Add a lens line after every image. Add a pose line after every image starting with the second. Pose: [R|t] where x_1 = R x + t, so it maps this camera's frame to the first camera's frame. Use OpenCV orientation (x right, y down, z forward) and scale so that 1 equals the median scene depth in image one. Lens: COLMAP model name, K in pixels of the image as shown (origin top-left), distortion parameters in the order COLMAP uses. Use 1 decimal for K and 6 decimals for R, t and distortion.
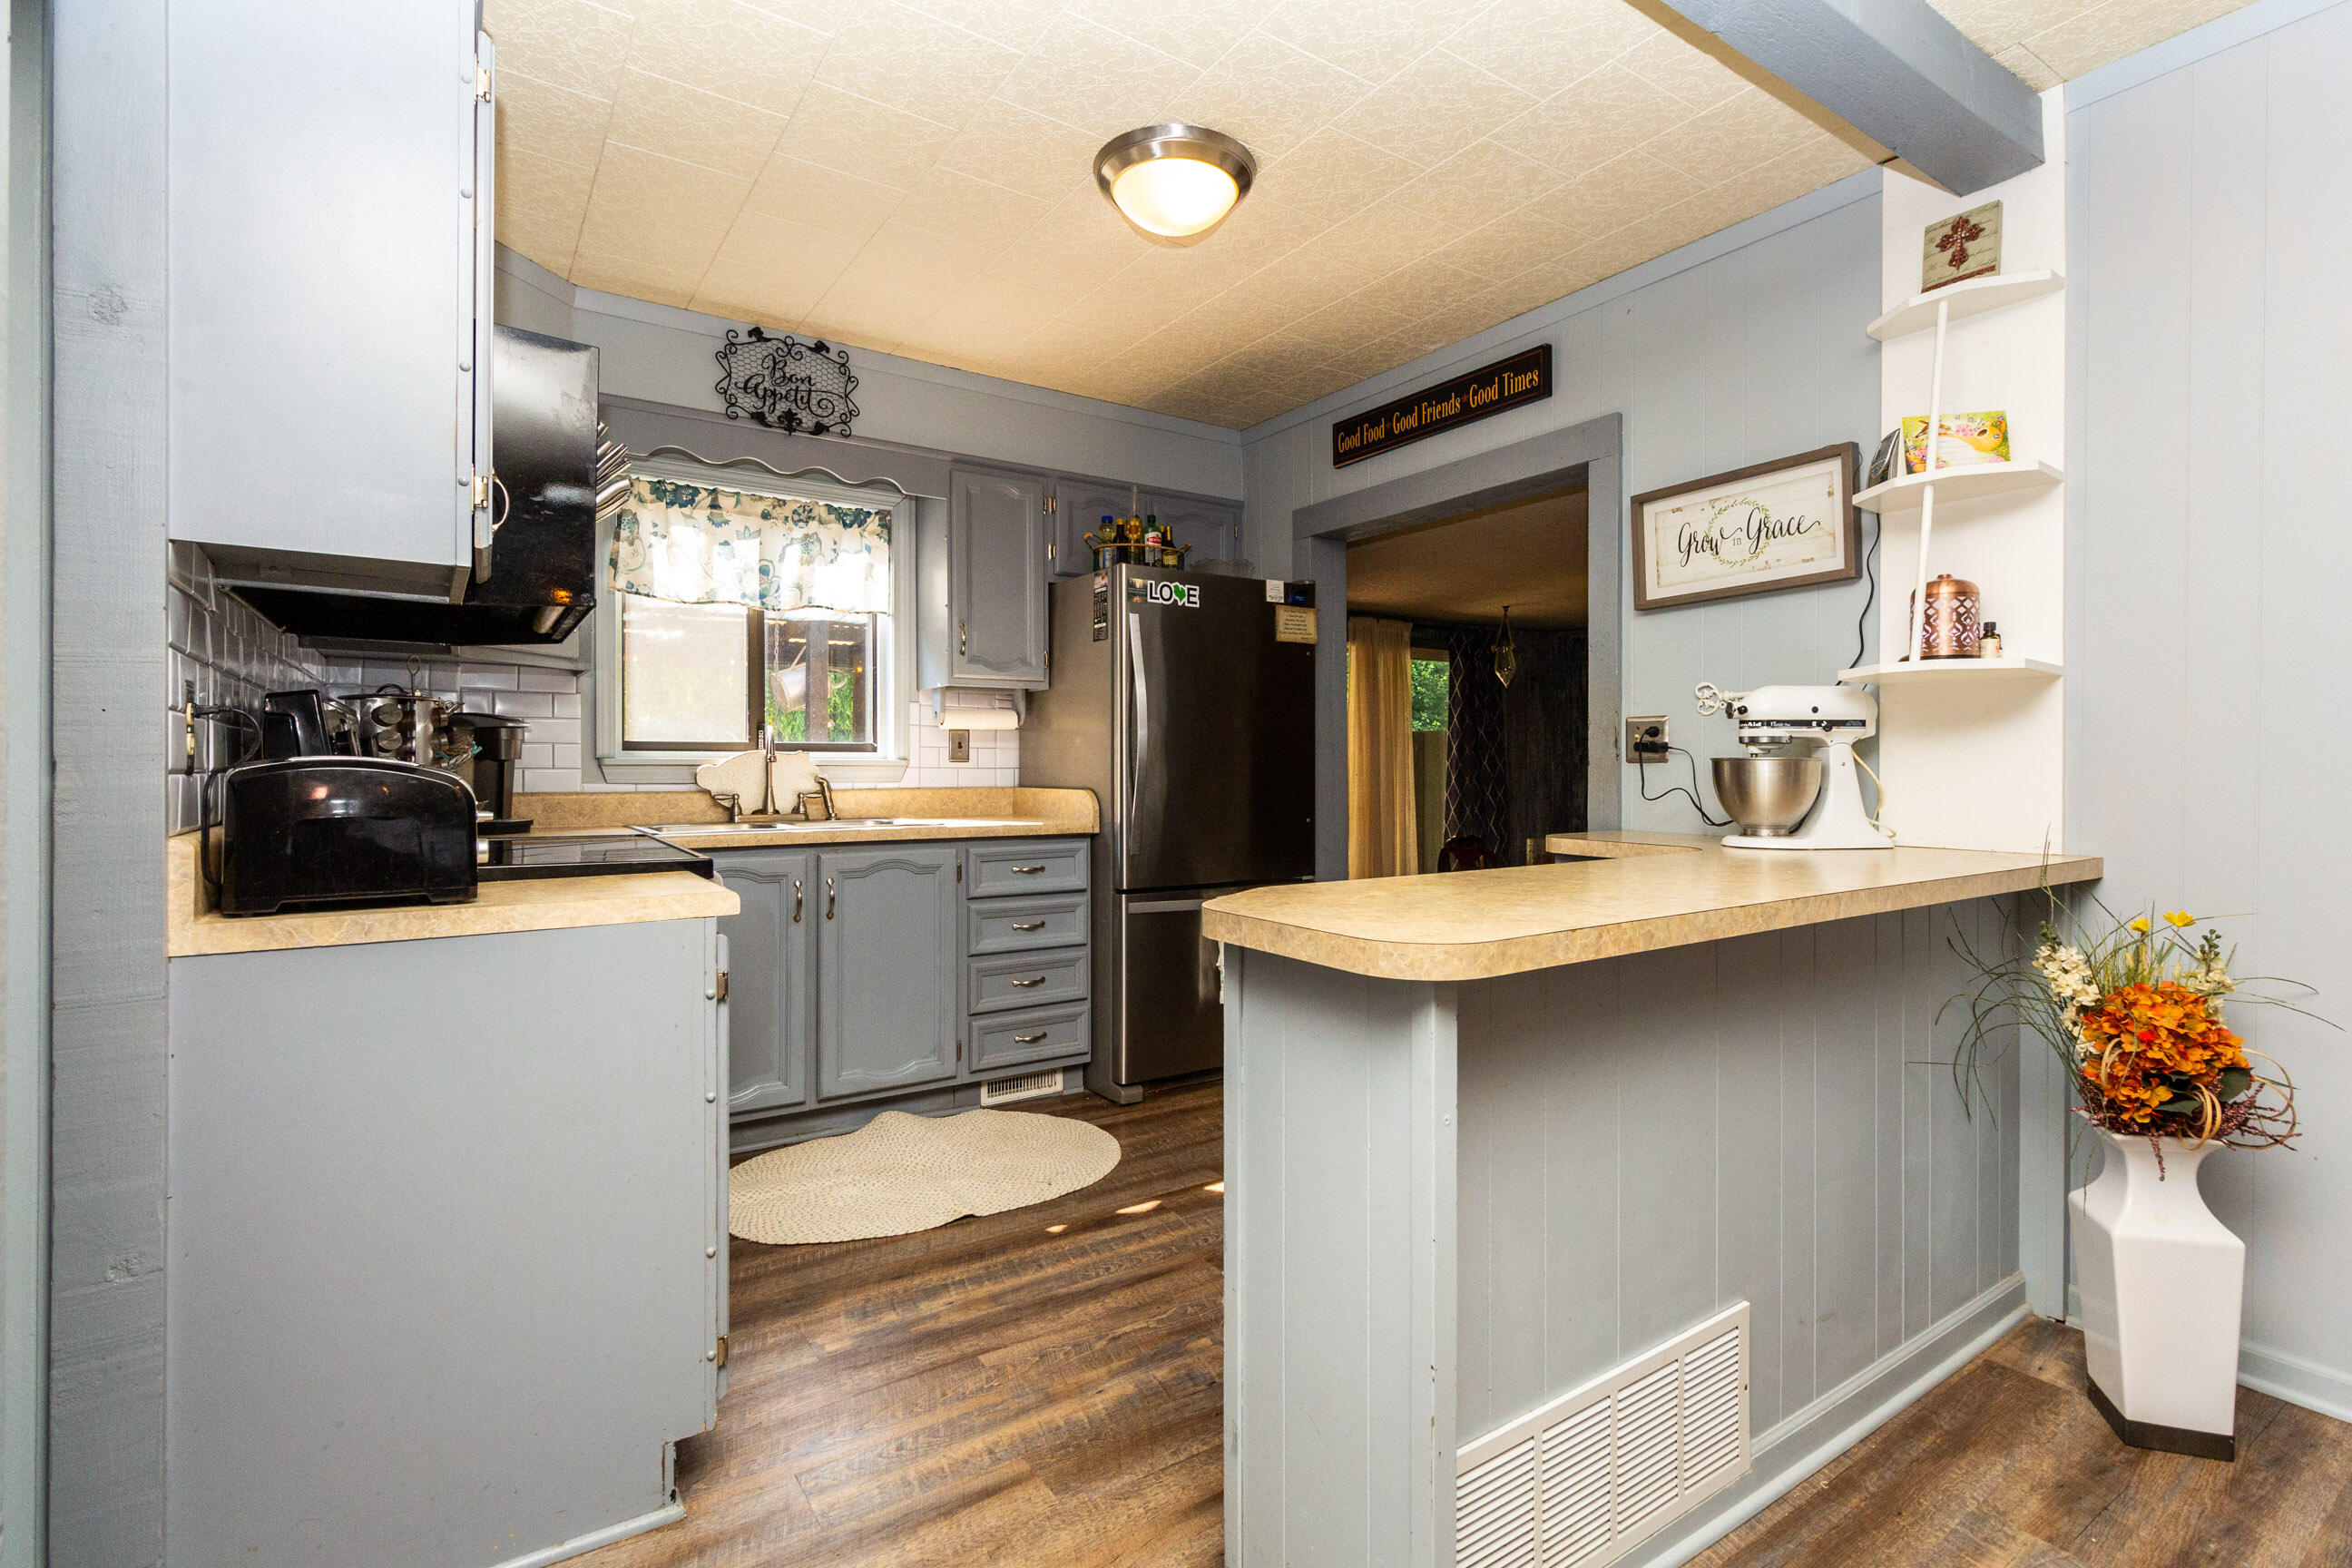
lens RADIAL K [[1081.6, 0, 1182.0], [0, 1081.6, 768.0], [0, 0, 1]] dist [0.003097, 0.000902]
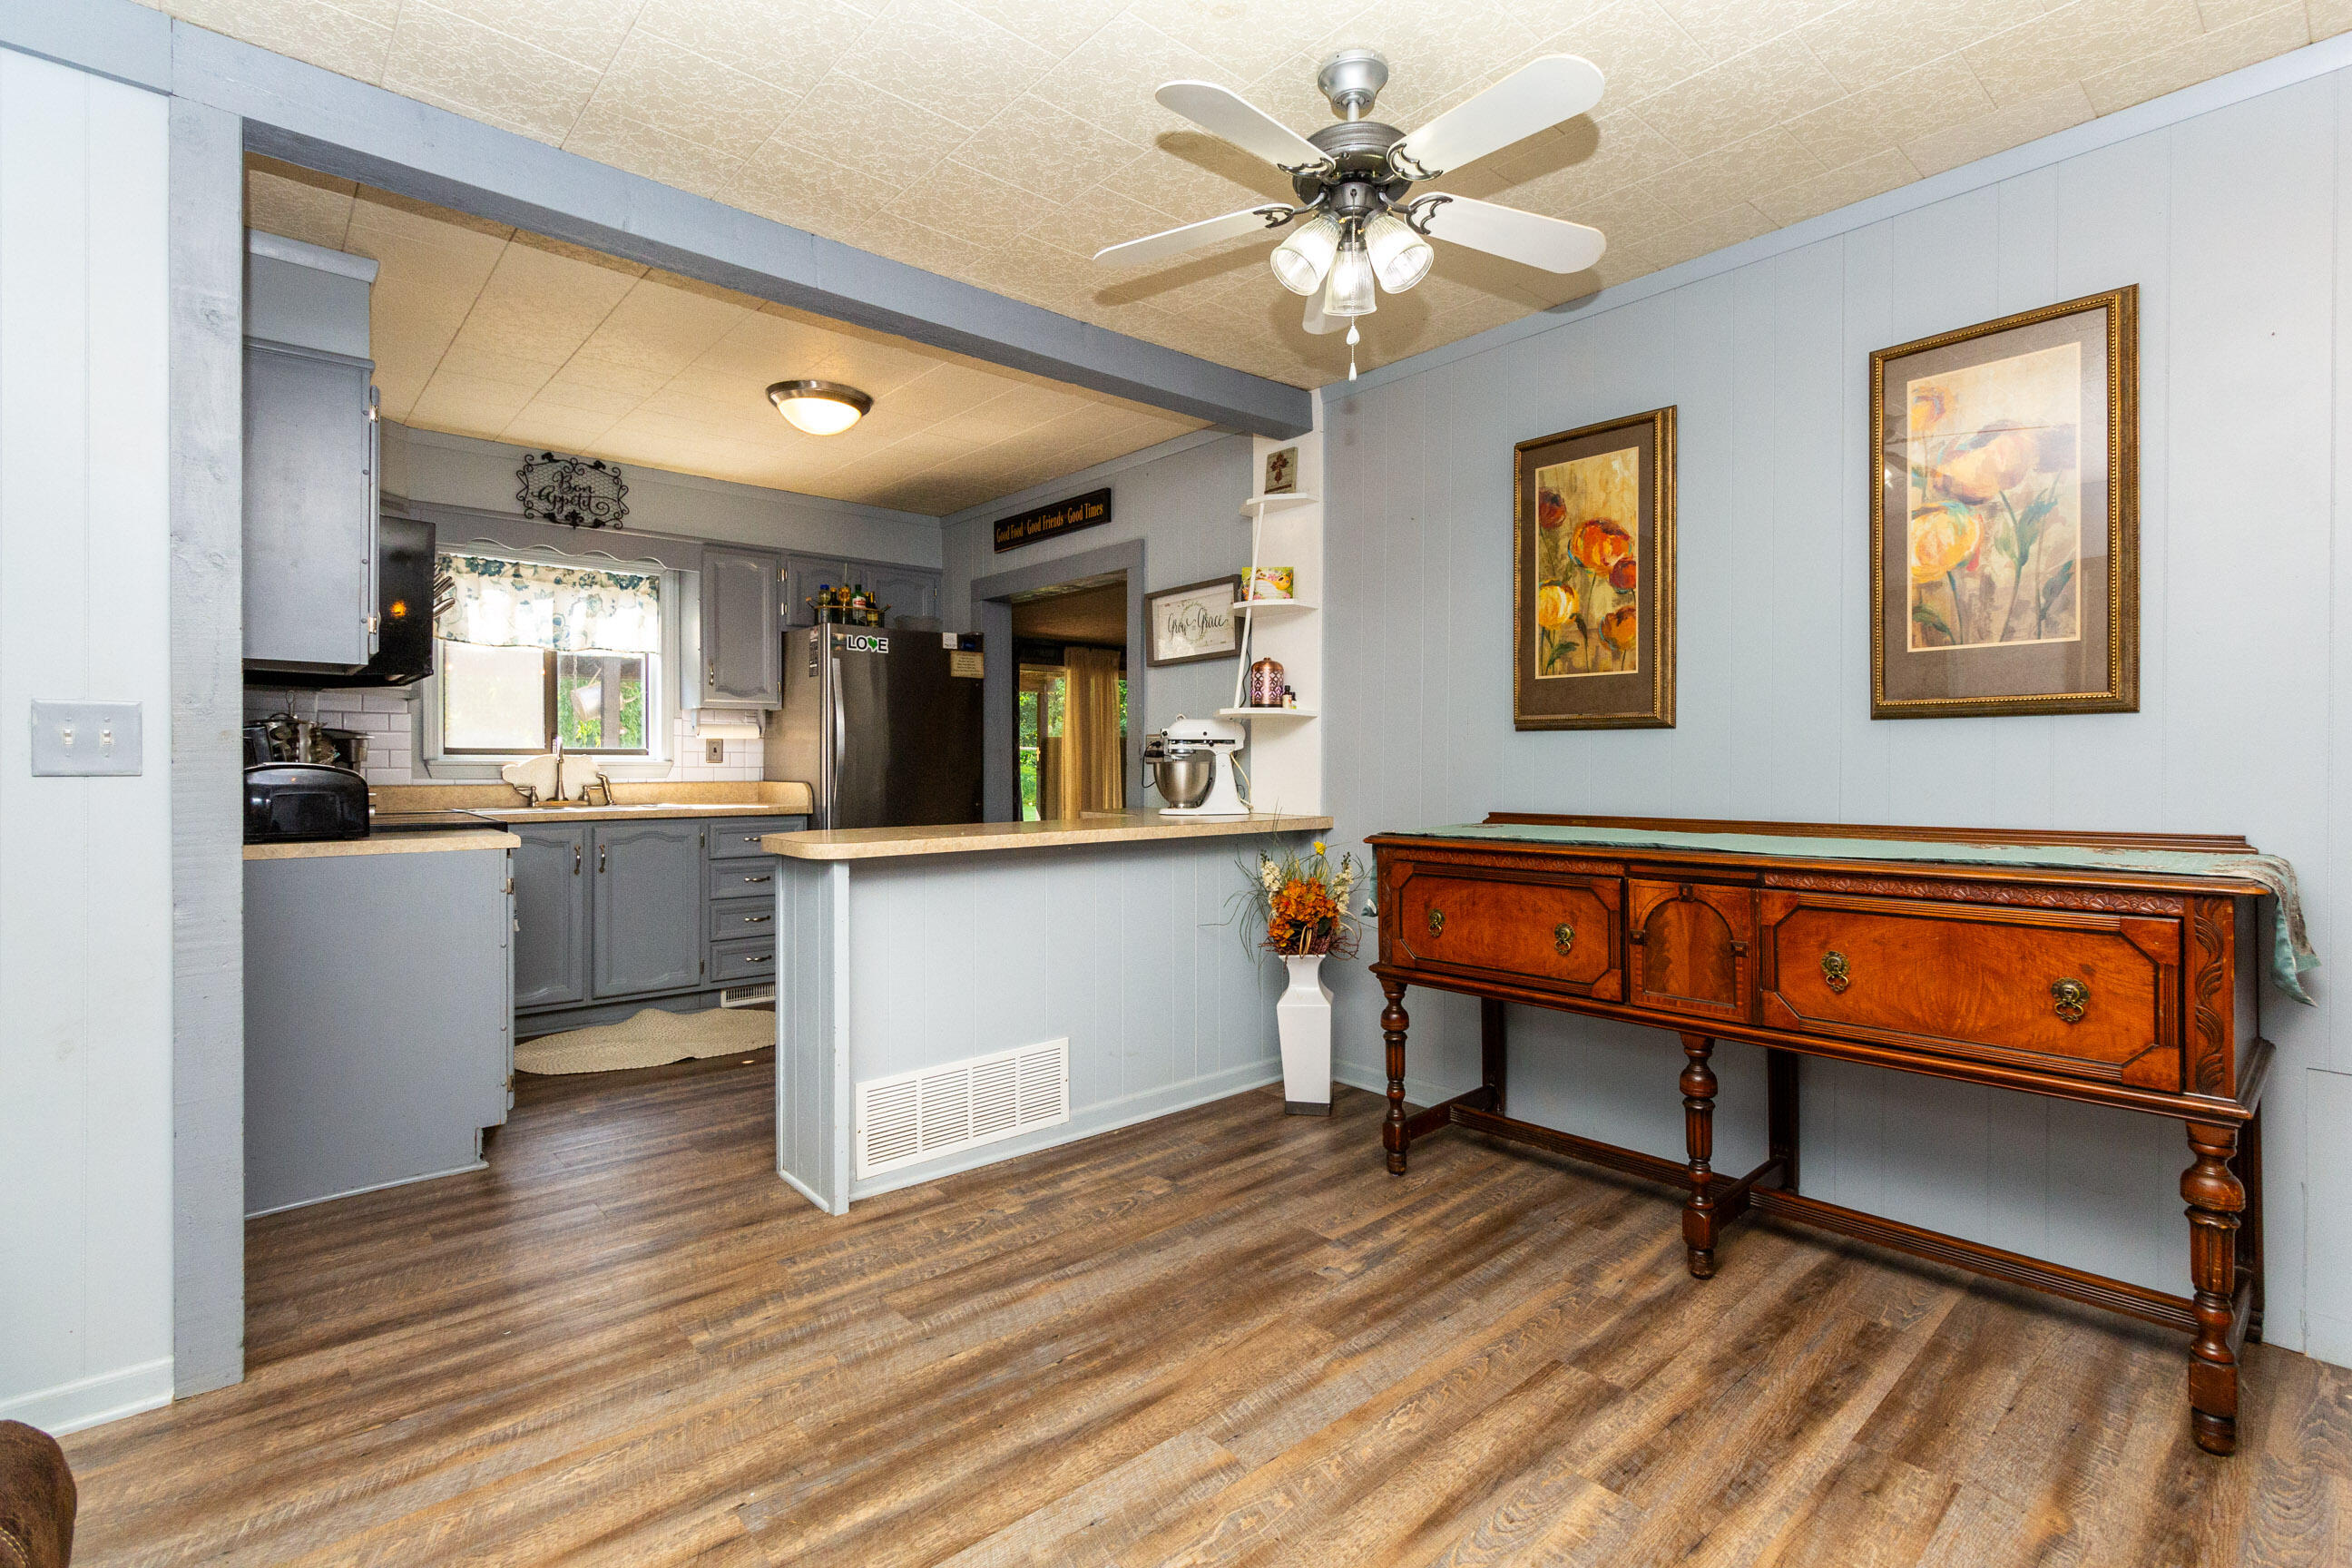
lens RADIAL K [[1081.6, 0, 1184.0], [0, 1081.6, 769.2], [0, 0, 1]] dist [0.003097, 0.000902]
pose [[0.991033, 0.000931, 0.133613, 0.222878], [-0.001155, 0.999998, 0.001600, -0.000833], [-0.133611, -0.001740, 0.991032, -0.473452]]
